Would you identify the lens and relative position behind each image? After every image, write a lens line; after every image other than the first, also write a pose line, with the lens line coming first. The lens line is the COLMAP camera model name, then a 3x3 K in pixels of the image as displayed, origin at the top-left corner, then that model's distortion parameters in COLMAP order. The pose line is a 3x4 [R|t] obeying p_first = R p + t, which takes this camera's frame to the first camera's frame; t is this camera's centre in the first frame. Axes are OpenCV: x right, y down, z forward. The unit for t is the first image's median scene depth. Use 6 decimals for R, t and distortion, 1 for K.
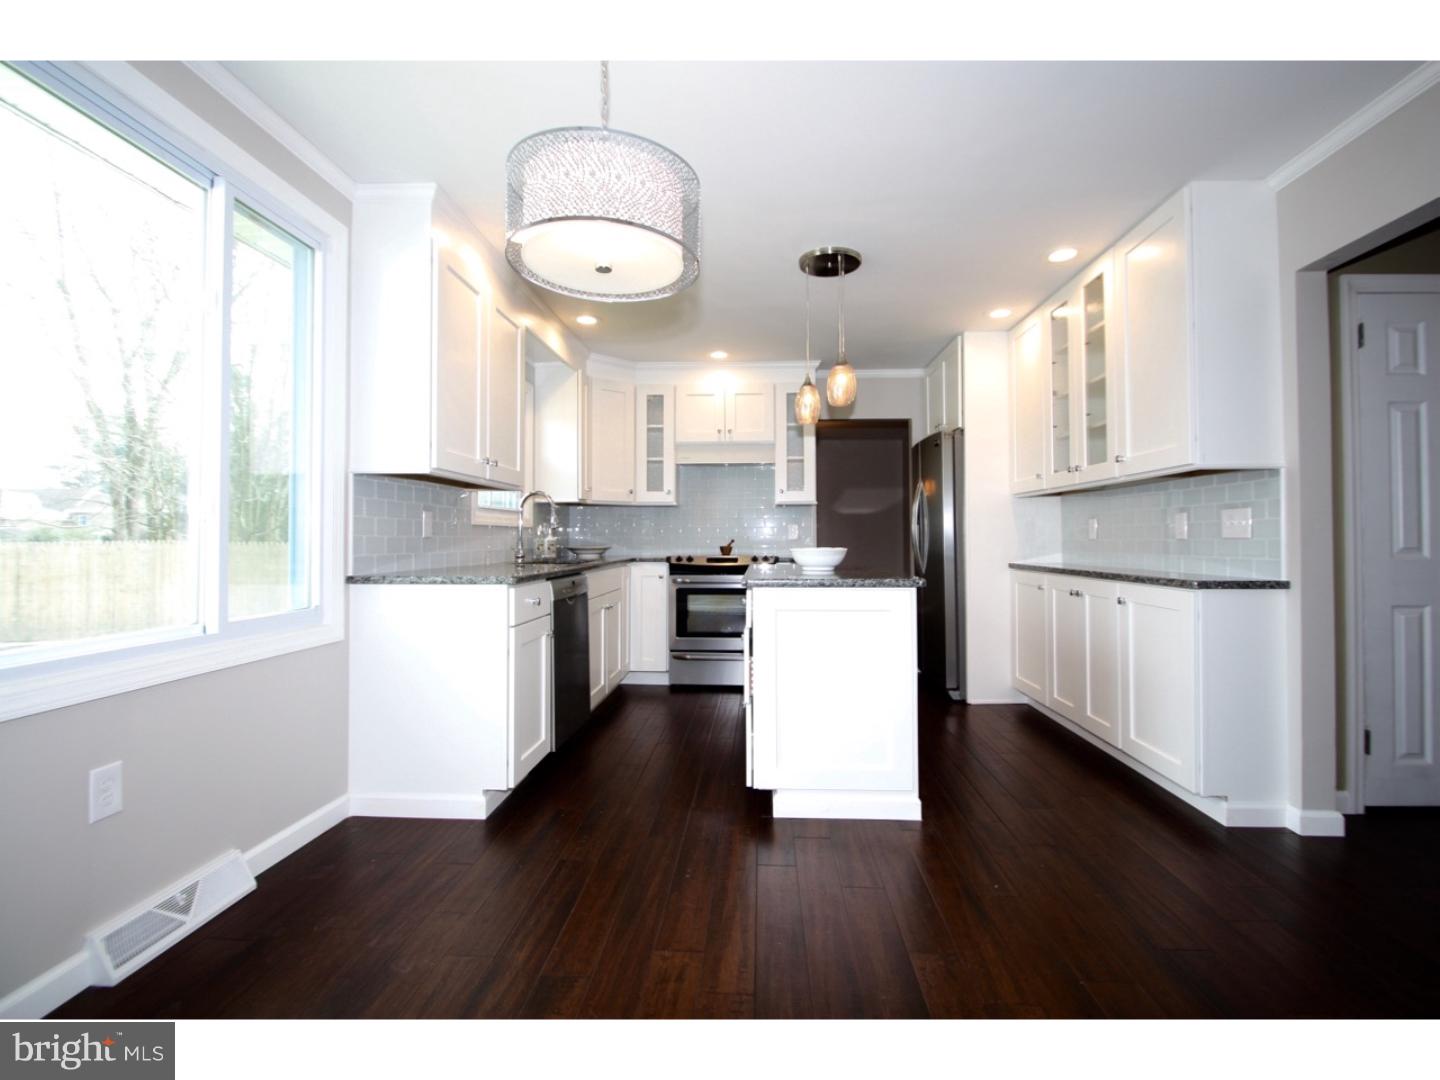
lens RADIAL K [[675.1, 0, 716.1], [0, 675.1, 532.4], [0, 0, 1]] dist [0.000644, -0.000062]
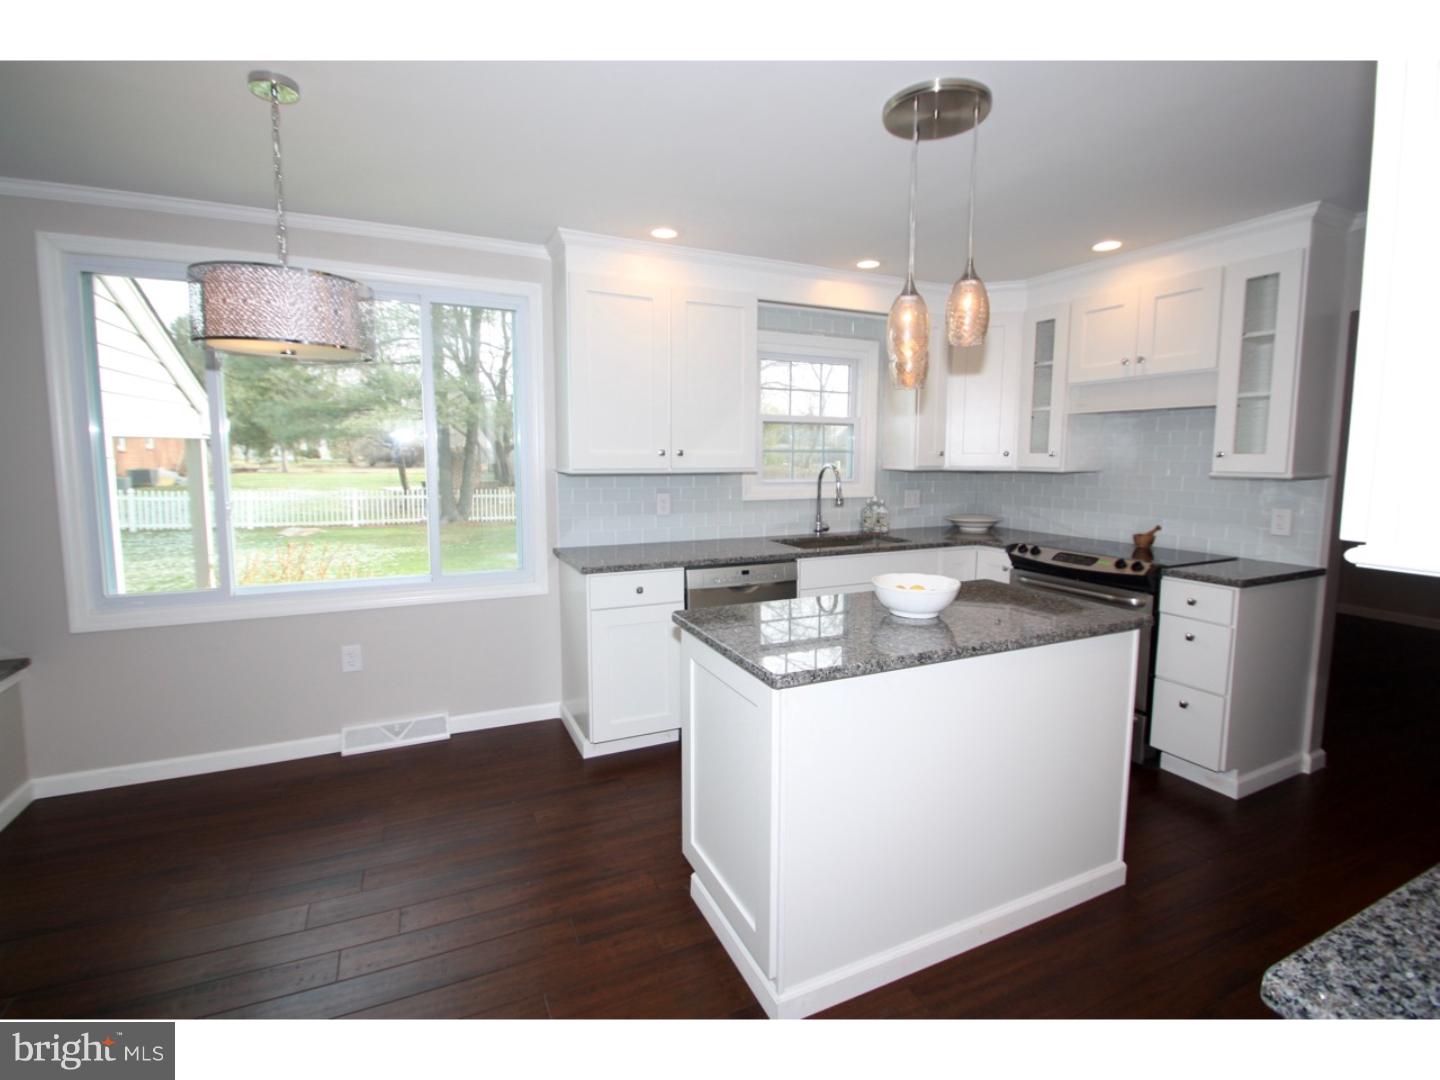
lens RADIAL K [[675.1, 0, 716.1], [0, 675.1, 532.4], [0, 0, 1]] dist [0.000644, -0.000062]
pose [[0.484131, 0.101817, -0.869052, 0.399386], [0.001041, 0.993139, 0.116935, -0.062979], [0.874995, -0.057517, 0.480703, 0.331628]]
